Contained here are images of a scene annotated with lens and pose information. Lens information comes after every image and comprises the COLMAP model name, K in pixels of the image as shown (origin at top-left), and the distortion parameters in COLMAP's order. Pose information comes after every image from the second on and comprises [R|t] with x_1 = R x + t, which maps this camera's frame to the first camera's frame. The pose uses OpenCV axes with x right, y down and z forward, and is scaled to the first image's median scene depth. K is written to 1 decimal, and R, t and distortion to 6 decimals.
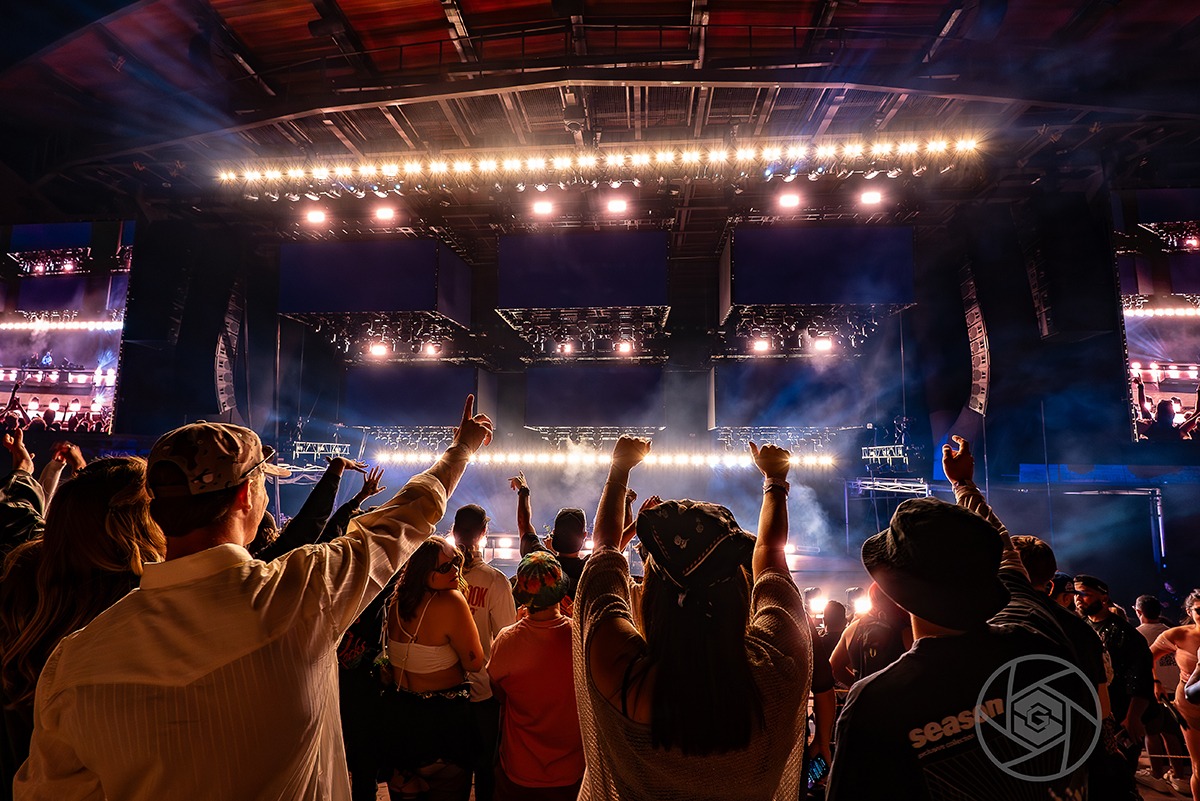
lens RADIAL K [[545.3, 0, 593.7], [0, 545.3, 400.4], [0, 0, 1]] dist [-0.002900, -0.000288]
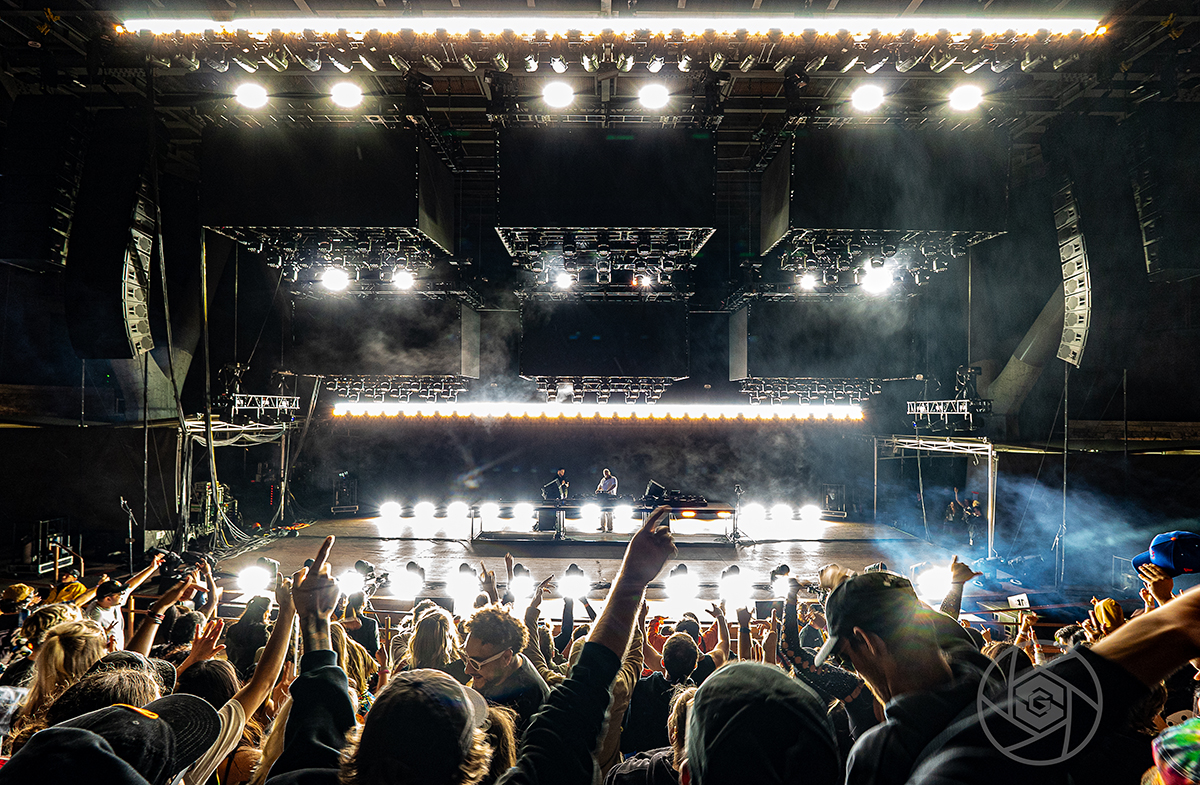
lens RADIAL K [[595.6, 0, 598.9], [0, 595.6, 403.5], [0, 0, 1]] dist [-0.009153, 0.003513]
pose [[0.996685, 0.000993, 0.081354, -0.093445], [-0.008701, 0.995492, 0.094444, 0.003420], [-0.080893, -0.094839, 0.992201, 0.103840]]
